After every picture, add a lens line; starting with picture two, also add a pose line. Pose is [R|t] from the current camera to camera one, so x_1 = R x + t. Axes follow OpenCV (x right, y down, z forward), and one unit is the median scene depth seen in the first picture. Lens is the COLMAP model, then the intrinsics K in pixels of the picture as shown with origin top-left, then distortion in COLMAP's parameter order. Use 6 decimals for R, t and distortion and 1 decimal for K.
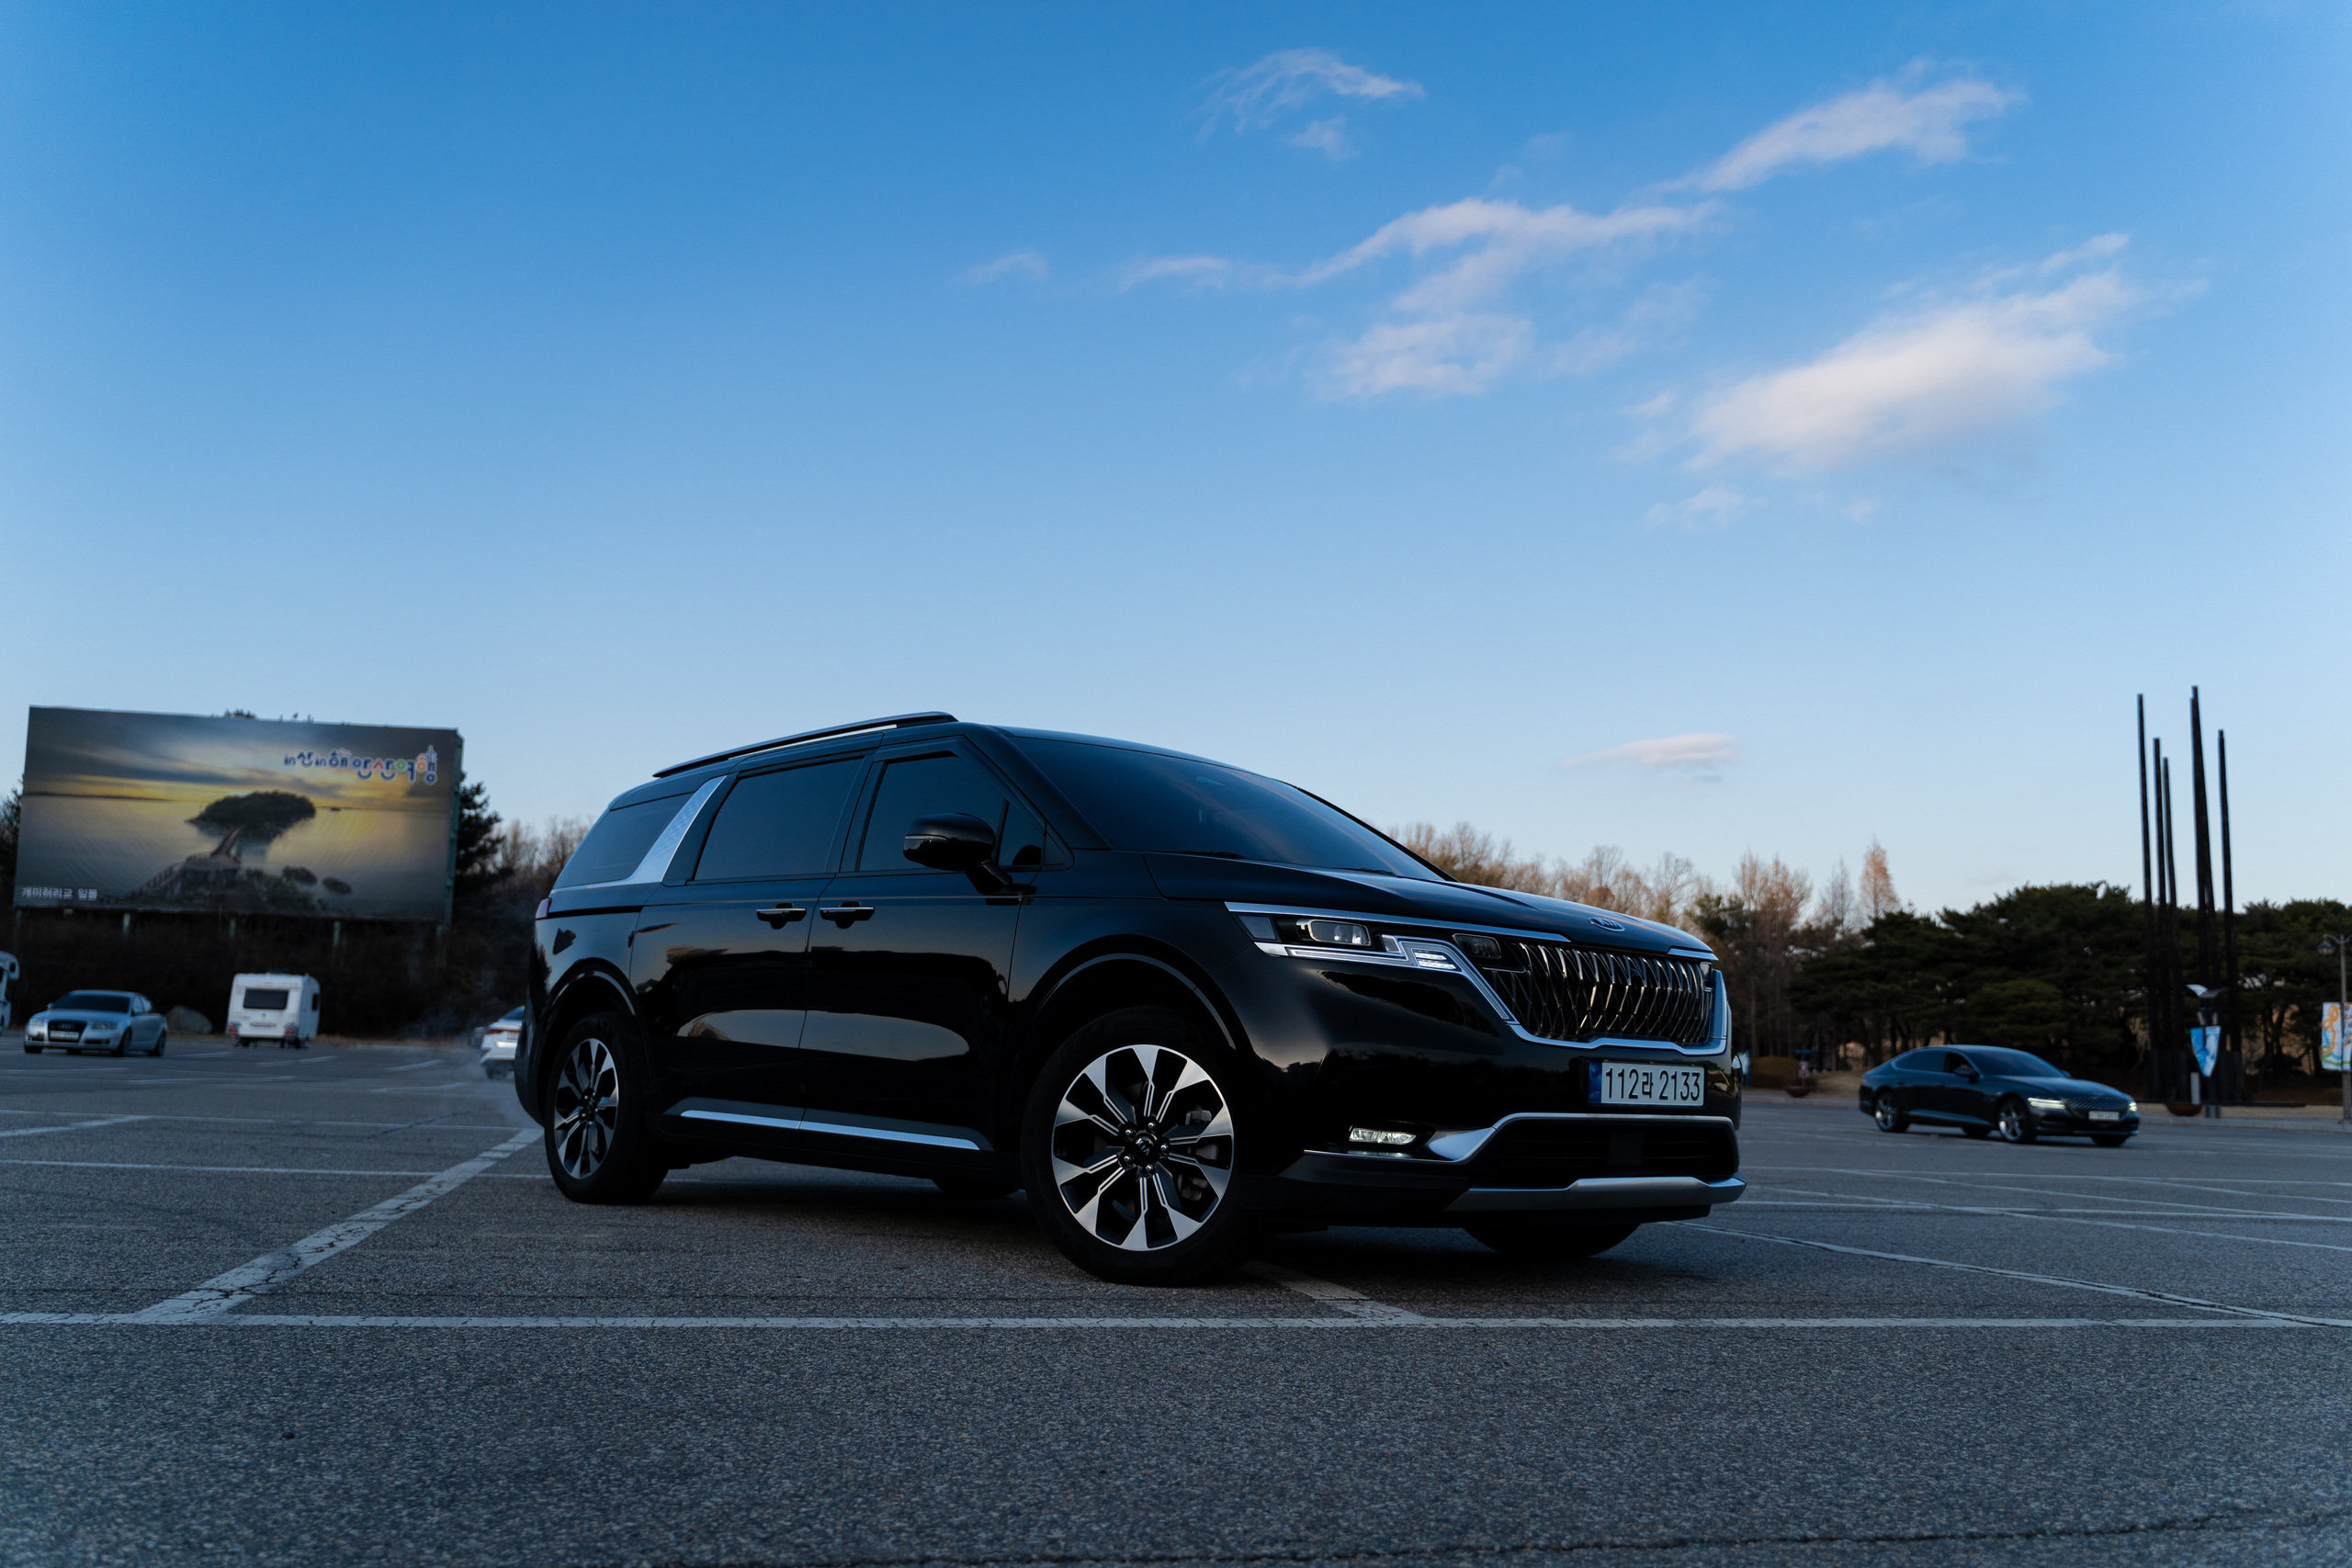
lens RADIAL K [[1943.8, 0, 1214.3], [0, 1943.8, 829.9], [0, 0, 1]] dist [0.038353, -0.020546]
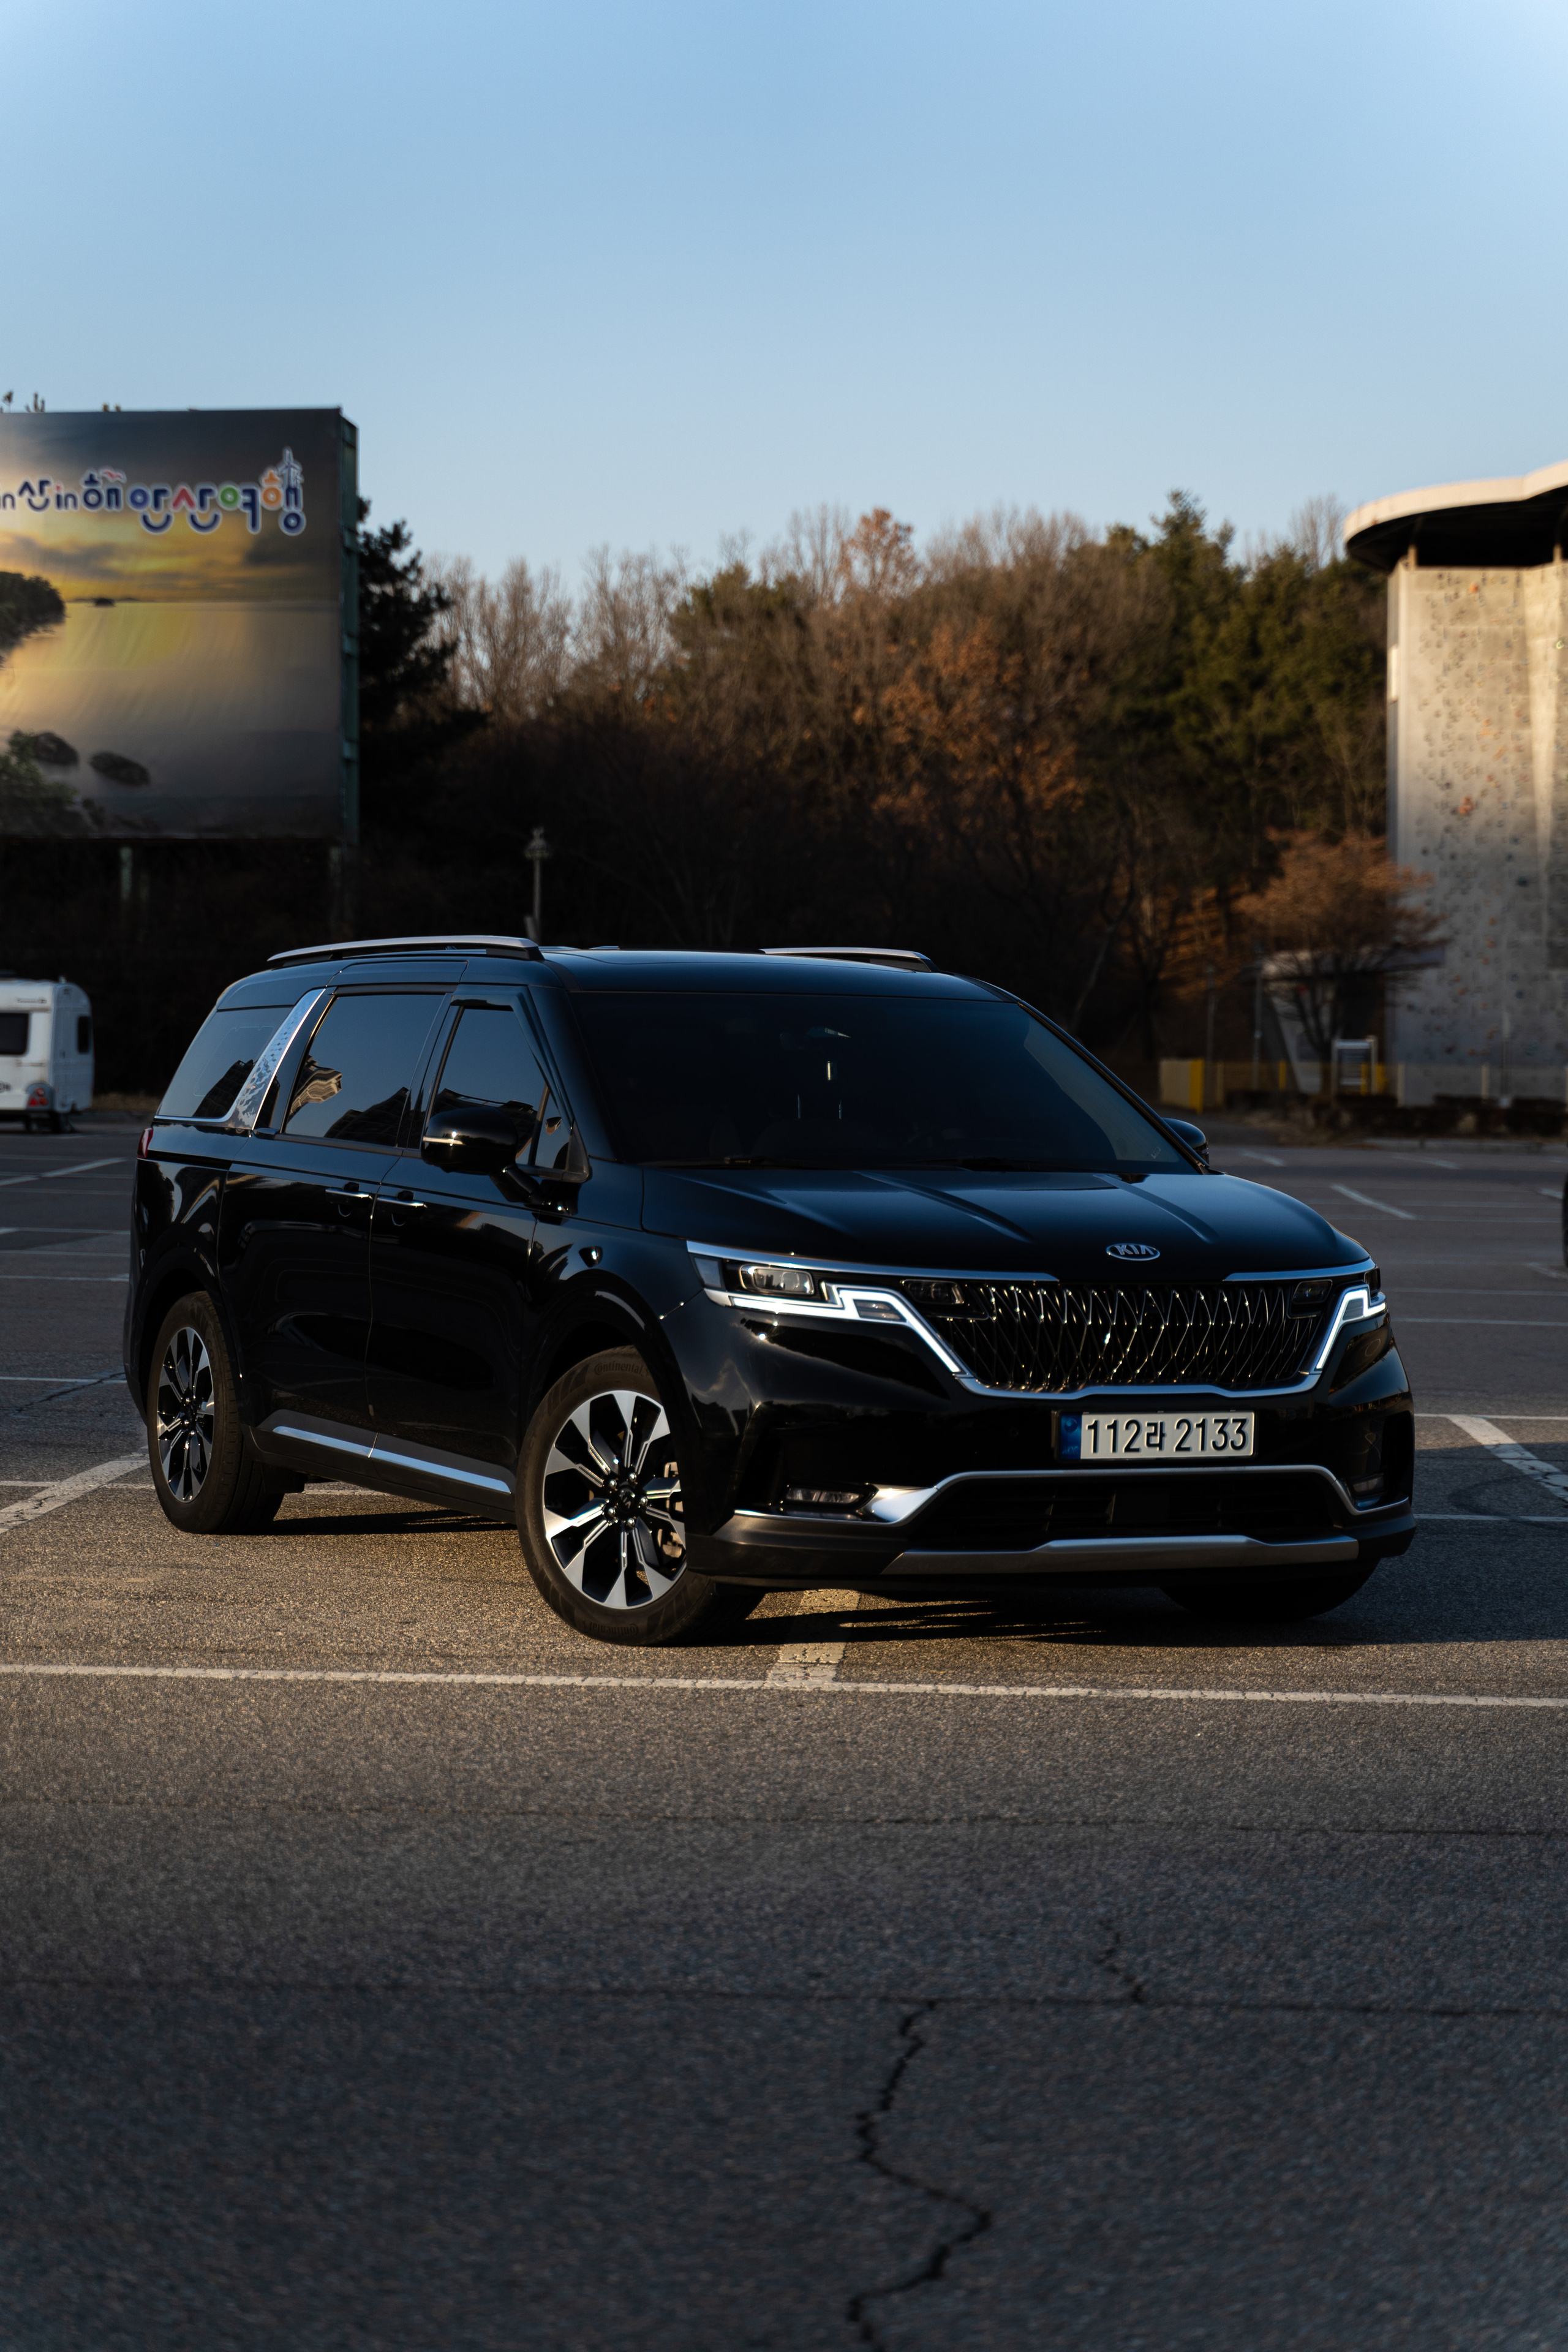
lens RADIAL K [[5163.2, 0, 799.6], [0, 5163.2, 1166.6], [0, 0, 1]] dist [0.039488, 0.000000]
pose [[0.954027, -0.009255, -0.299579, 0.755213], [0.049166, 0.990816, 0.125960, -0.289531], [0.295662, -0.134898, 0.945720, -1.235513]]
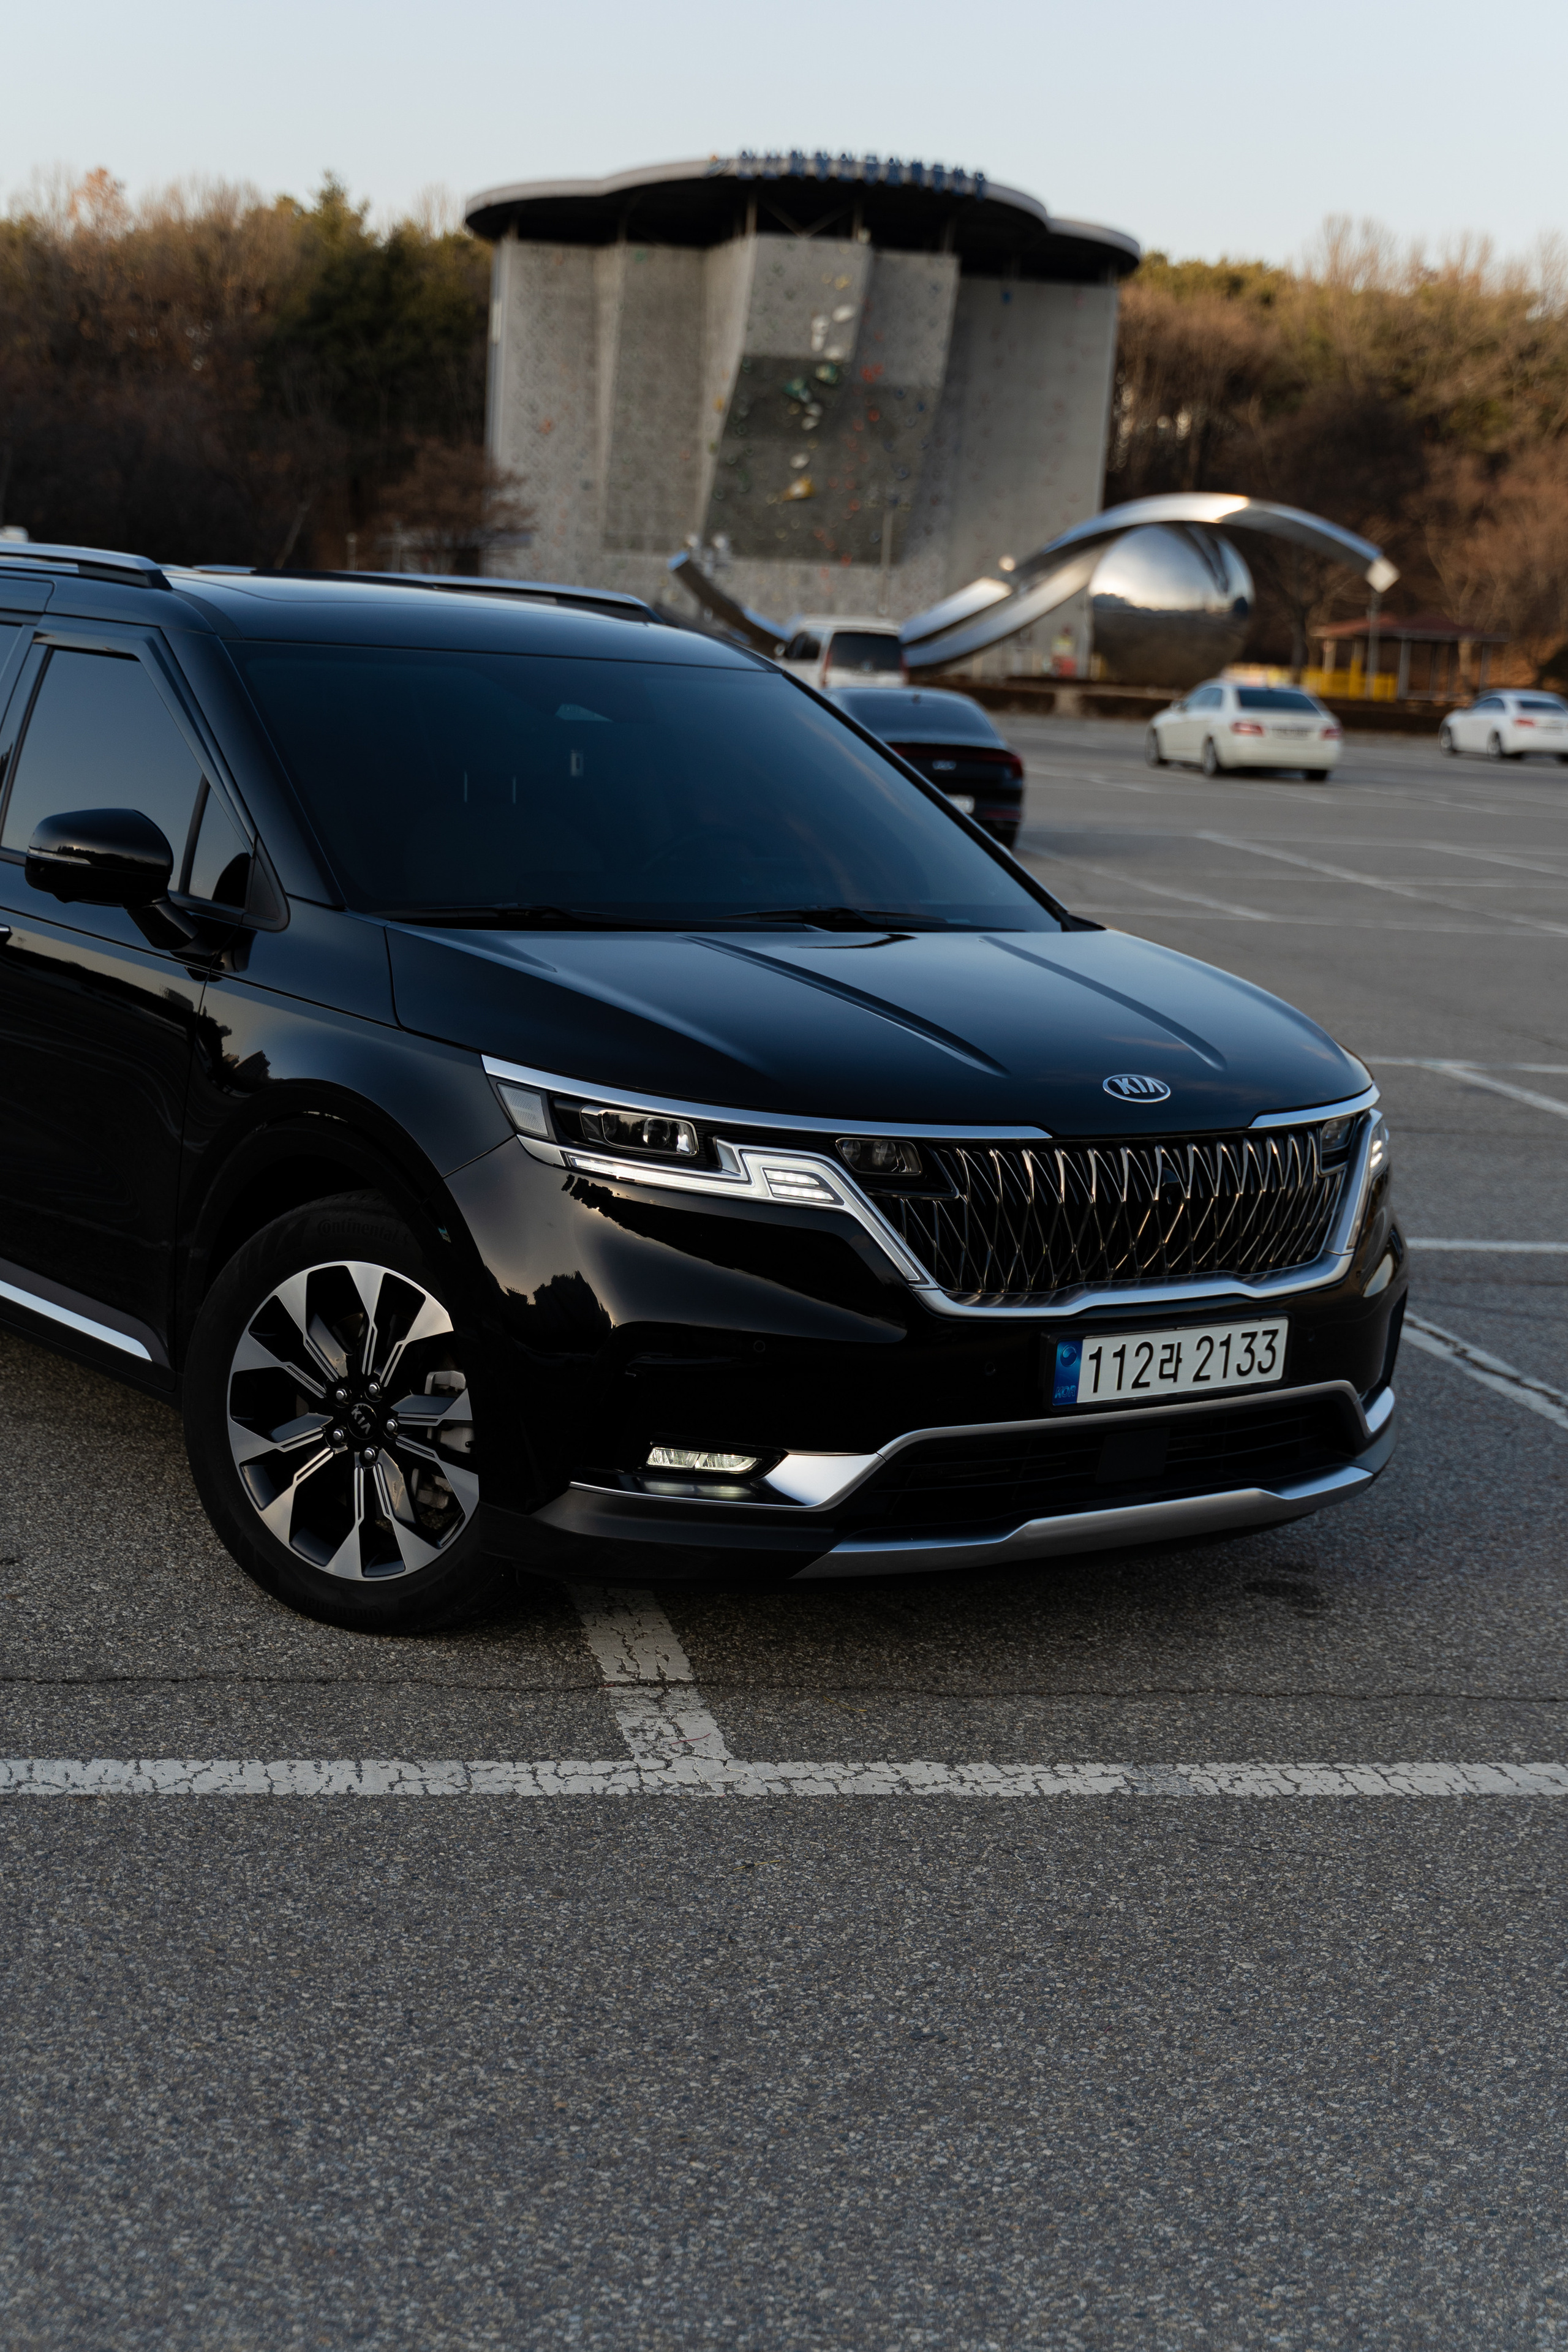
lens RADIAL K [[3518.9, 0, 775.2], [0, 3518.9, 1204.3], [0, 0, 1]] dist [0.052422, 0.000000]
pose [[0.995308, 0.045173, -0.085567, 0.185586], [-0.019995, 0.961266, 0.274897, -0.213807], [0.094671, -0.271897, 0.957658, -0.059696]]
